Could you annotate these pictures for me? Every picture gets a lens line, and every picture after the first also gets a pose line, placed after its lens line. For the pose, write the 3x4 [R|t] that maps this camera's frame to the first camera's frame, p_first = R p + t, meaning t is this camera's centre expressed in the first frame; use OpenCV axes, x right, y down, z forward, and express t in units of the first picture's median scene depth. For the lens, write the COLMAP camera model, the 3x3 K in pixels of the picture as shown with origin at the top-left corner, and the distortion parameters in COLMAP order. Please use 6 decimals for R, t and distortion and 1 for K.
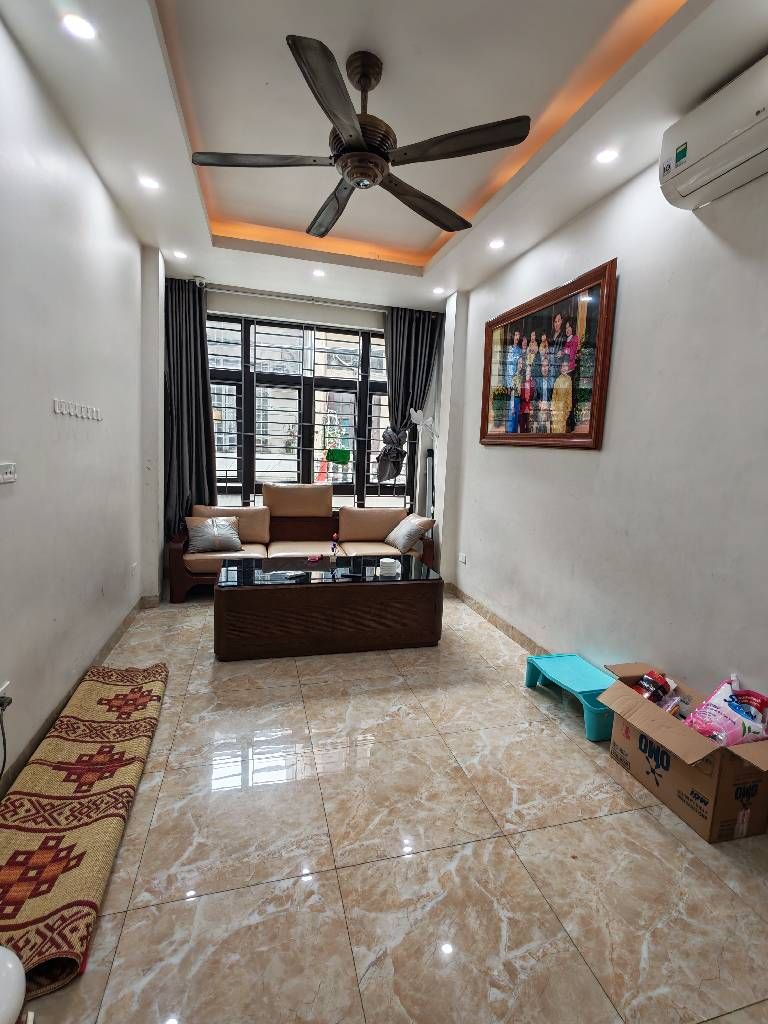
lens RADIAL K [[474.8, 0, 384.1], [0, 474.8, 504.5], [0, 0, 1]] dist [-0.001208, 0.000206]
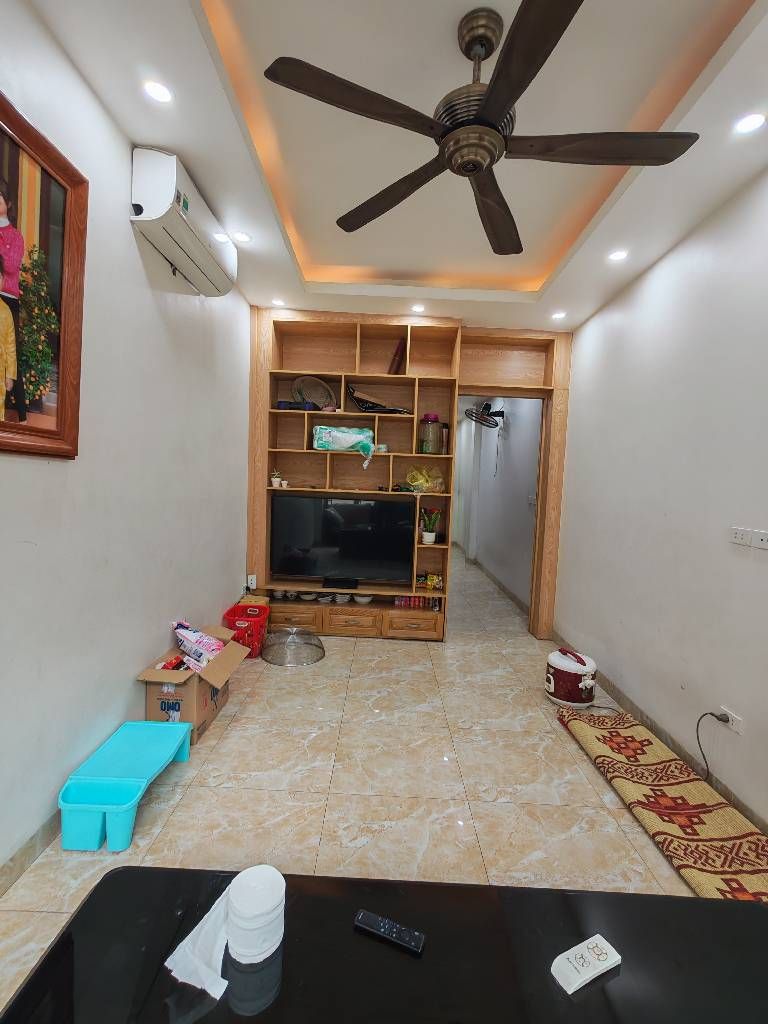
lens RADIAL K [[474.8, 0, 379.9], [0, 474.8, 507.8], [0, 0, 1]] dist [-0.001208, 0.000206]
pose [[-0.957625, -0.104881, 0.268245, -0.055719], [-0.056852, 0.981851, 0.180932, -0.076047], [-0.282353, 0.158014, -0.946207, 0.597544]]
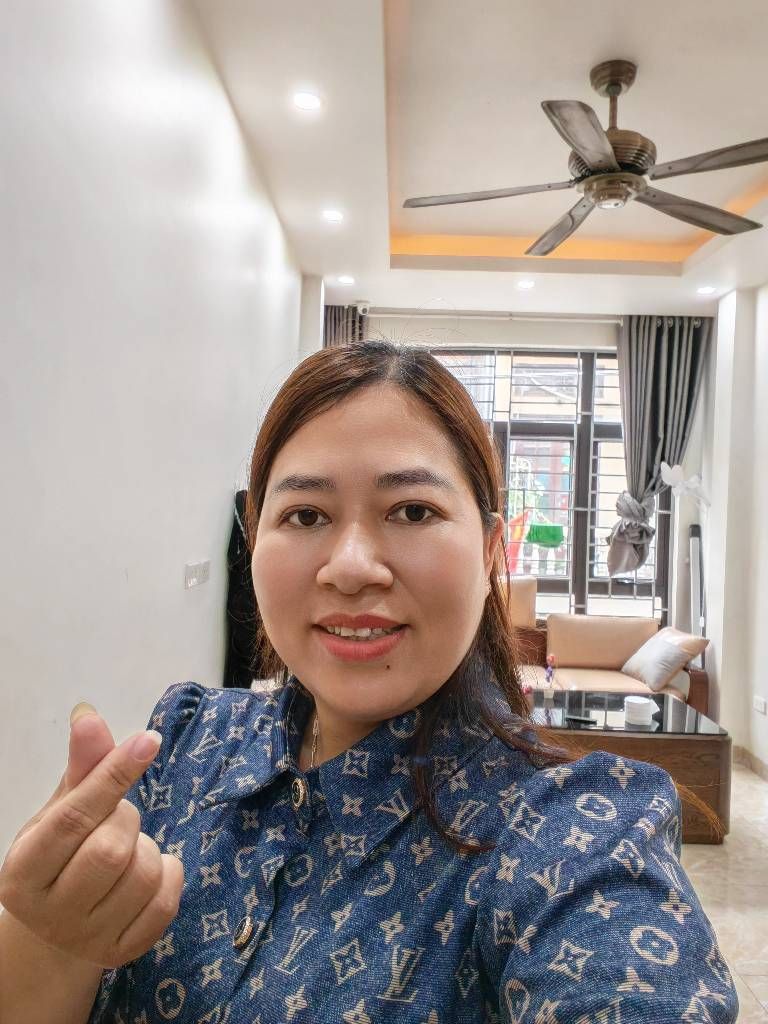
lens RADIAL K [[746.0, 0, 385.6], [0, 746.0, 508.2], [0, 0, 1]] dist [-0.001375, -0.004874]
pose [[0.958815, -0.009176, -0.283884, -0.016915], [-0.027362, 0.991846, -0.124473, -0.004224], [0.282711, 0.127114, 0.950745, -0.063464]]
